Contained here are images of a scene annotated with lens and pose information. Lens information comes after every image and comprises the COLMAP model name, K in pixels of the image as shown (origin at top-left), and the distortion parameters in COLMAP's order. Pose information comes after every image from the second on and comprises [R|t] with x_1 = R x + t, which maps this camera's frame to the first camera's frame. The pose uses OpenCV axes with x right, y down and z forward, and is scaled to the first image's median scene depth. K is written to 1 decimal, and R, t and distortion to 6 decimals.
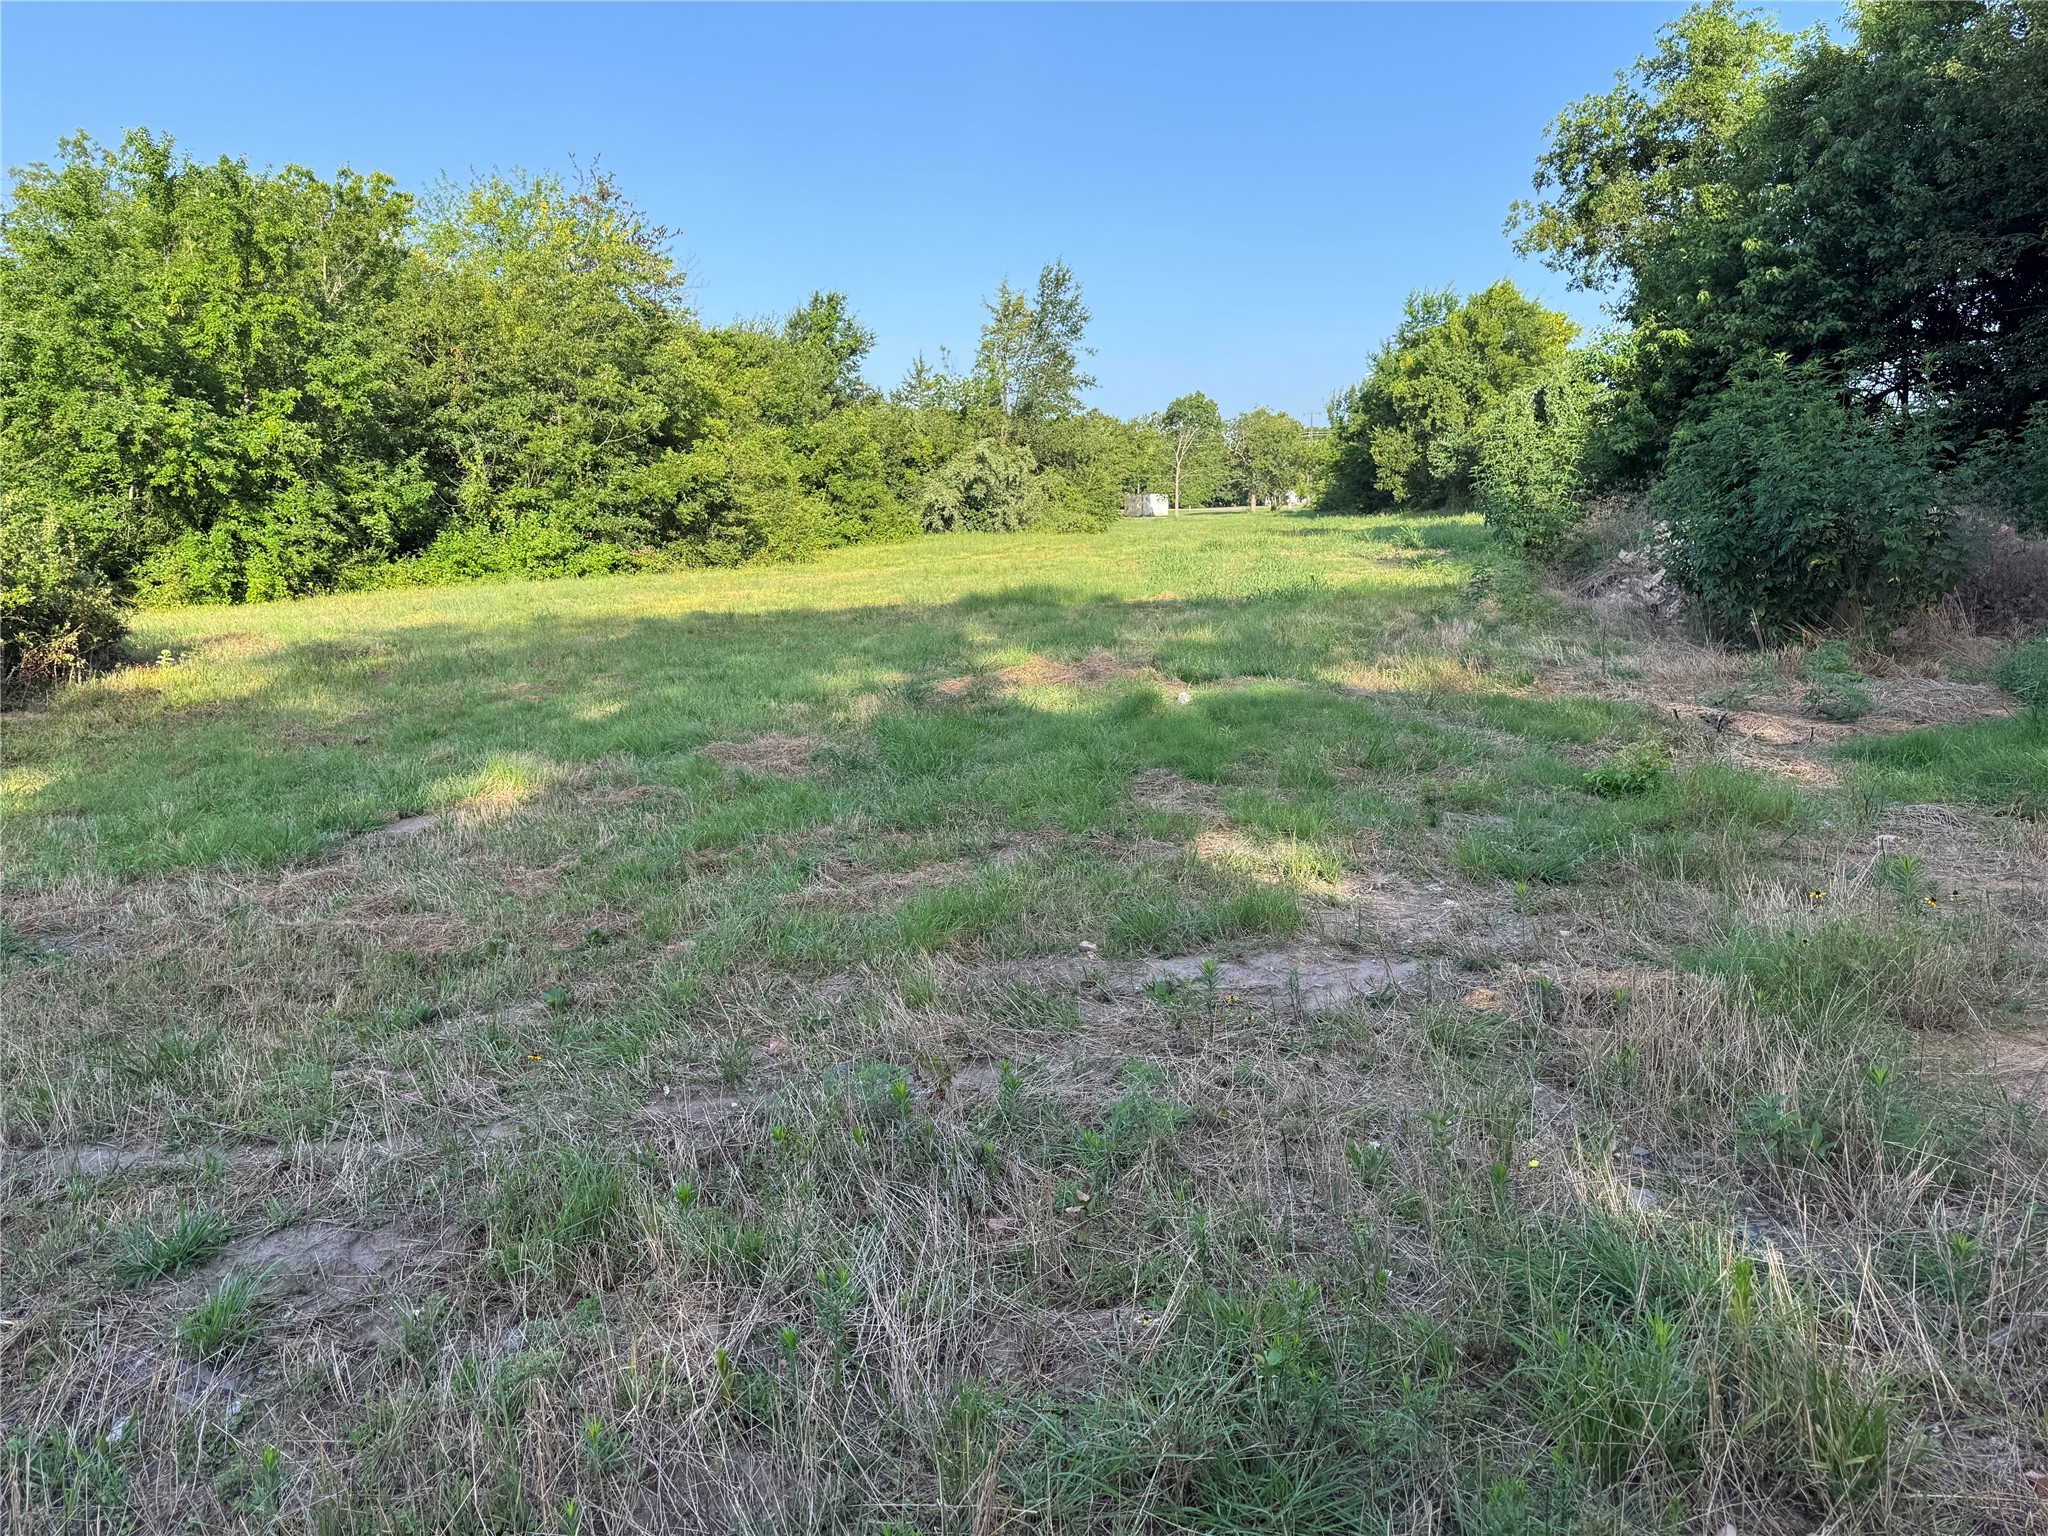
lens RADIAL K [[1422.0, 0, 1023.6], [0, 1422.0, 770.0], [0, 0, 1]] dist [-0.013363, 0.004965]
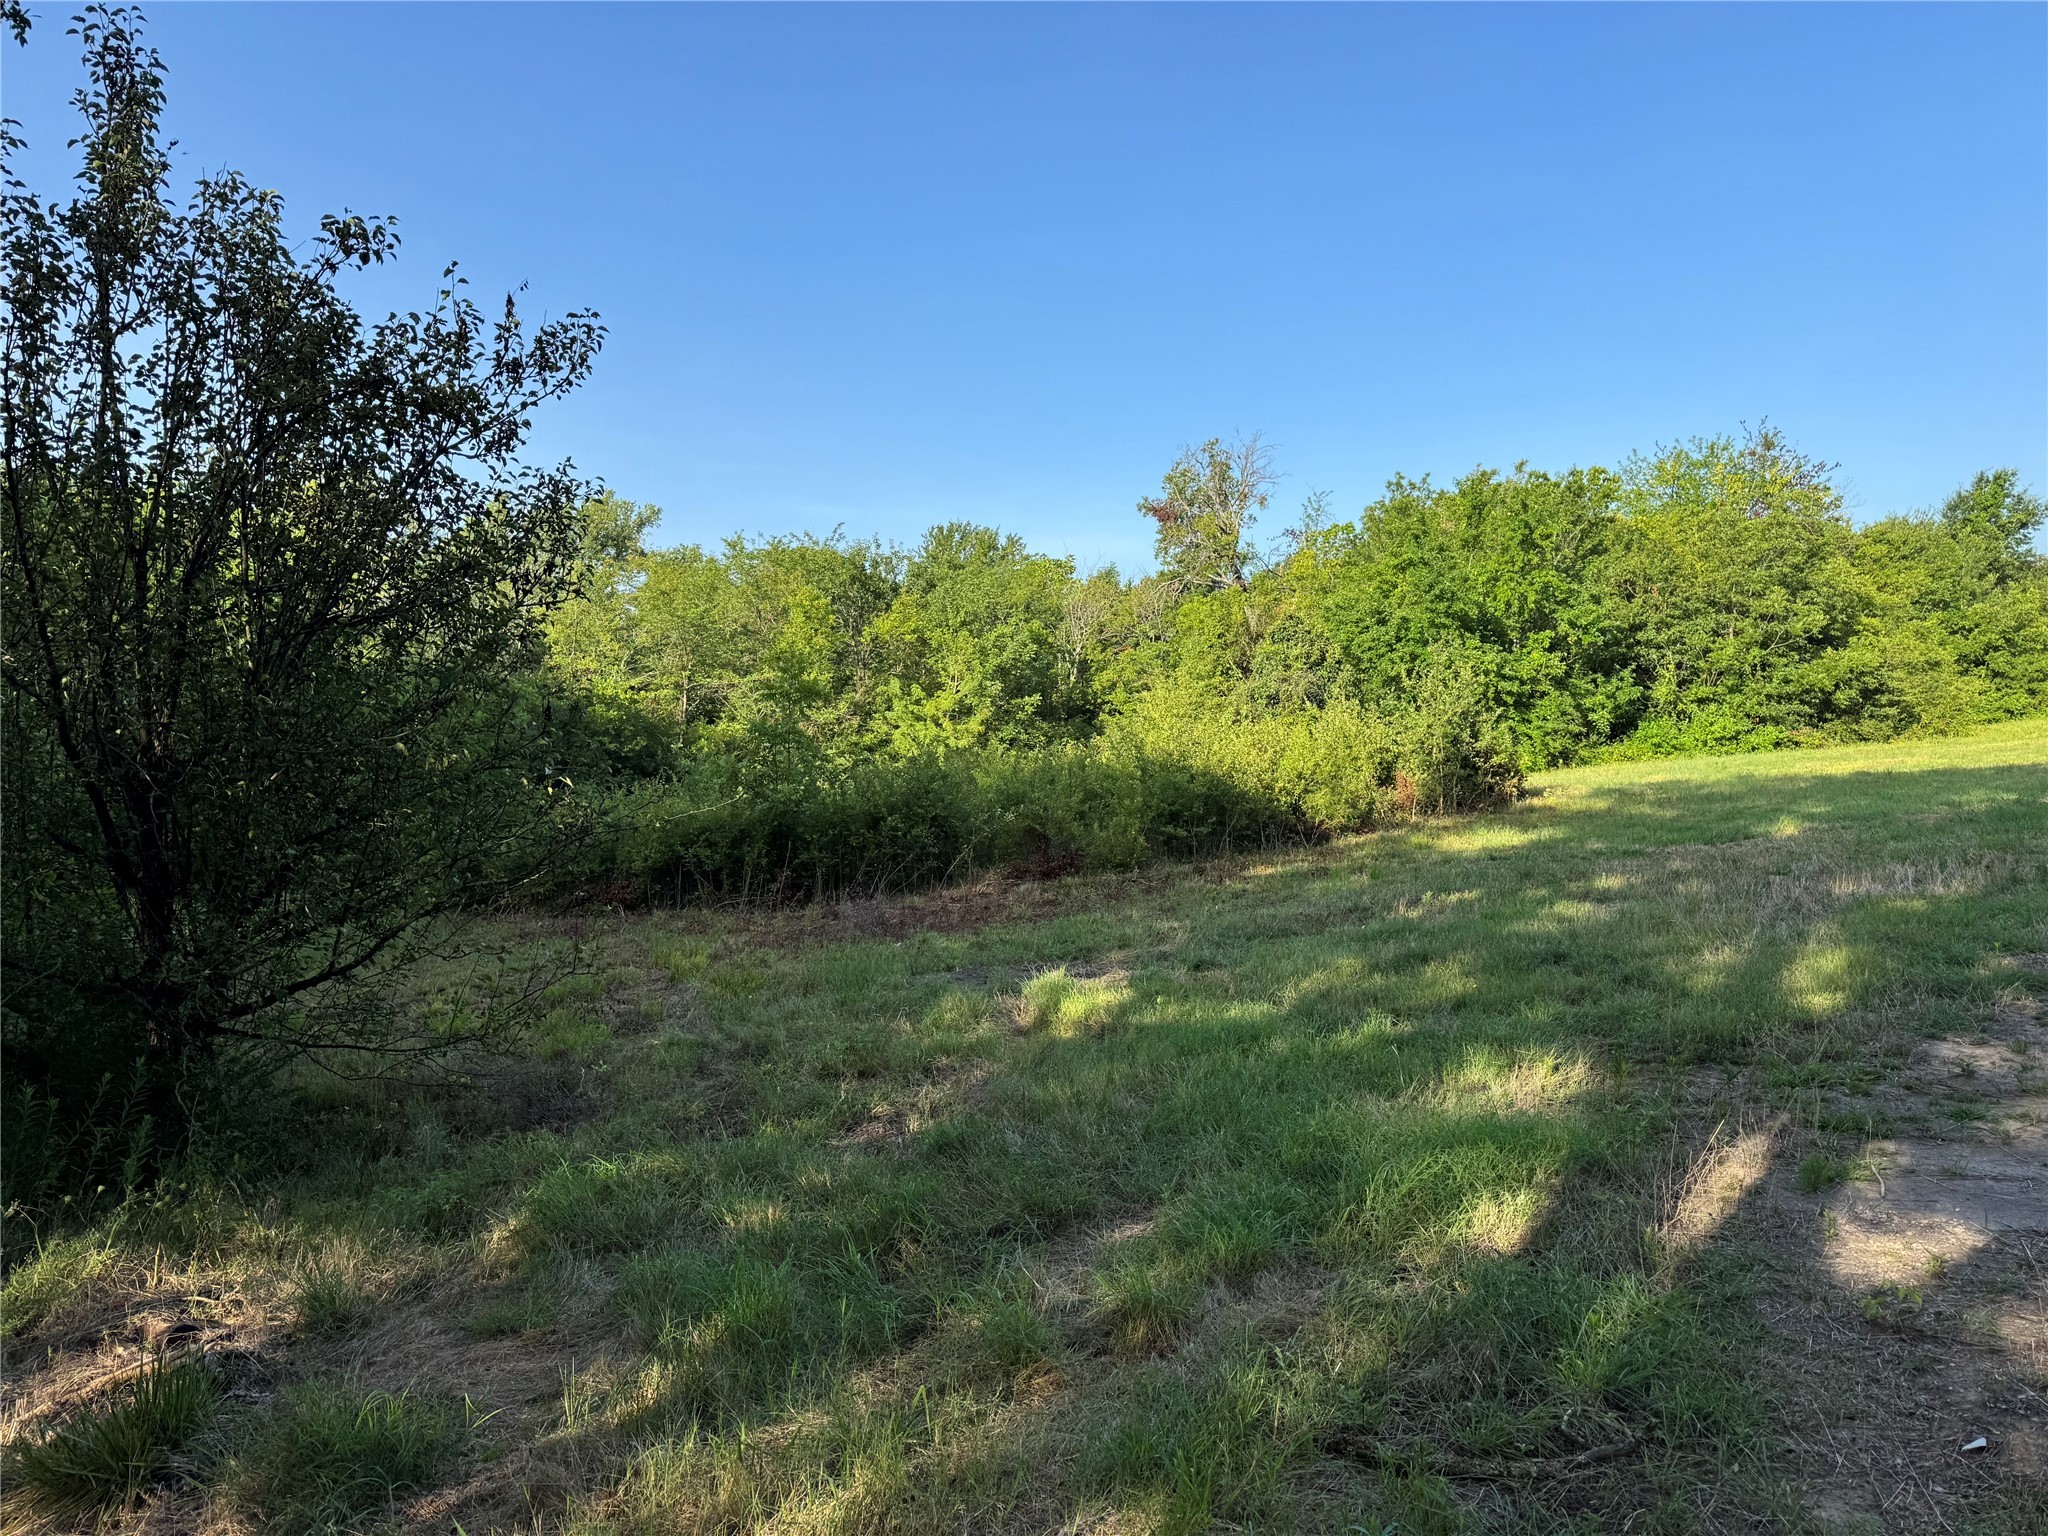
lens RADIAL K [[1422.0, 0, 992.5], [0, 1422.0, 814.8], [0, 0, 1]] dist [-0.013363, 0.004965]
pose [[0.728383, 0.000323, -0.685170, 0.065104], [-0.070559, 0.994719, -0.074541, 0.061681], [0.681527, 0.102640, 0.724559, -0.375693]]
